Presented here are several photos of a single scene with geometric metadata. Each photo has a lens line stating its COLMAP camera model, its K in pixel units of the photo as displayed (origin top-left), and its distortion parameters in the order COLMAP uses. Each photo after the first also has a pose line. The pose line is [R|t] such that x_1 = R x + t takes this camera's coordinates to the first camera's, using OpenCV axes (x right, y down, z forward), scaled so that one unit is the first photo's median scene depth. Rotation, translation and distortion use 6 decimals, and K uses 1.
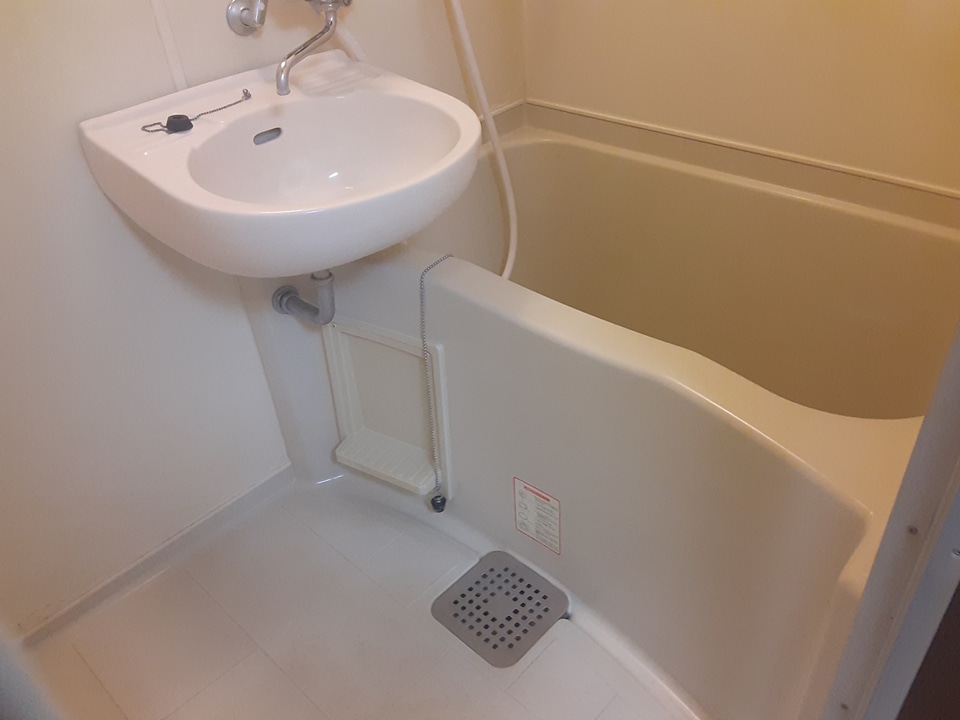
lens RADIAL K [[772.7, 0, 480.0], [0, 772.7, 360.0], [0, 0, 1]] dist [0.132187, -0.214907]
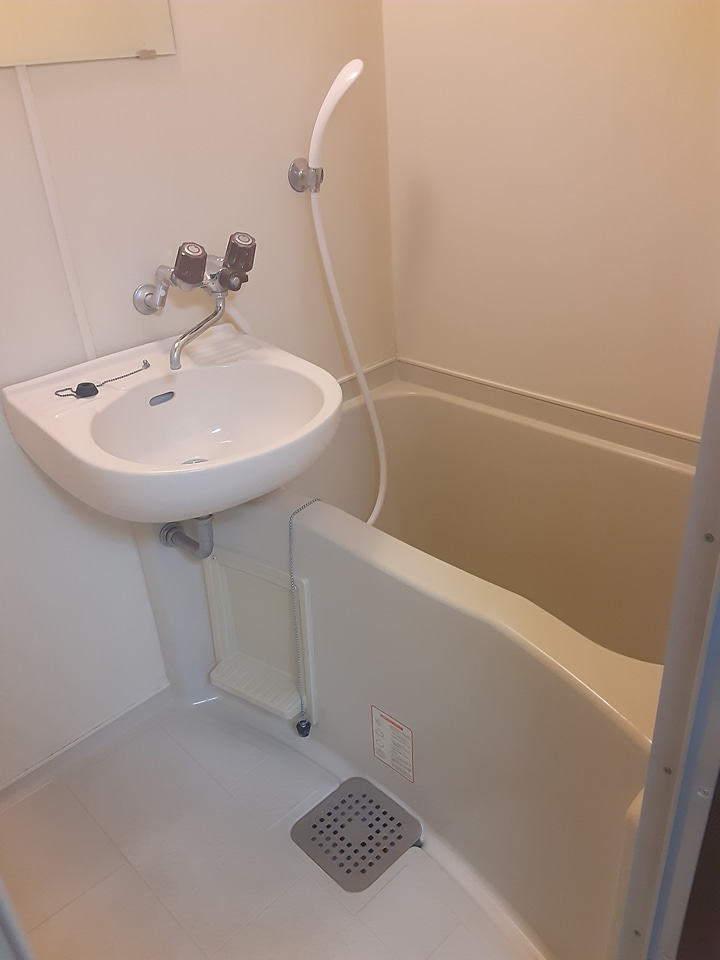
lens RADIAL K [[772.7, 0, 352.3], [0, 772.7, 482.2], [0, 0, 1]] dist [0.132187, -0.214907]
pose [[0.999121, 0.023610, -0.034640, 0.047551], [-0.027603, 0.992423, -0.119729, -0.025293], [0.031551, 0.120580, 0.992202, -0.108490]]
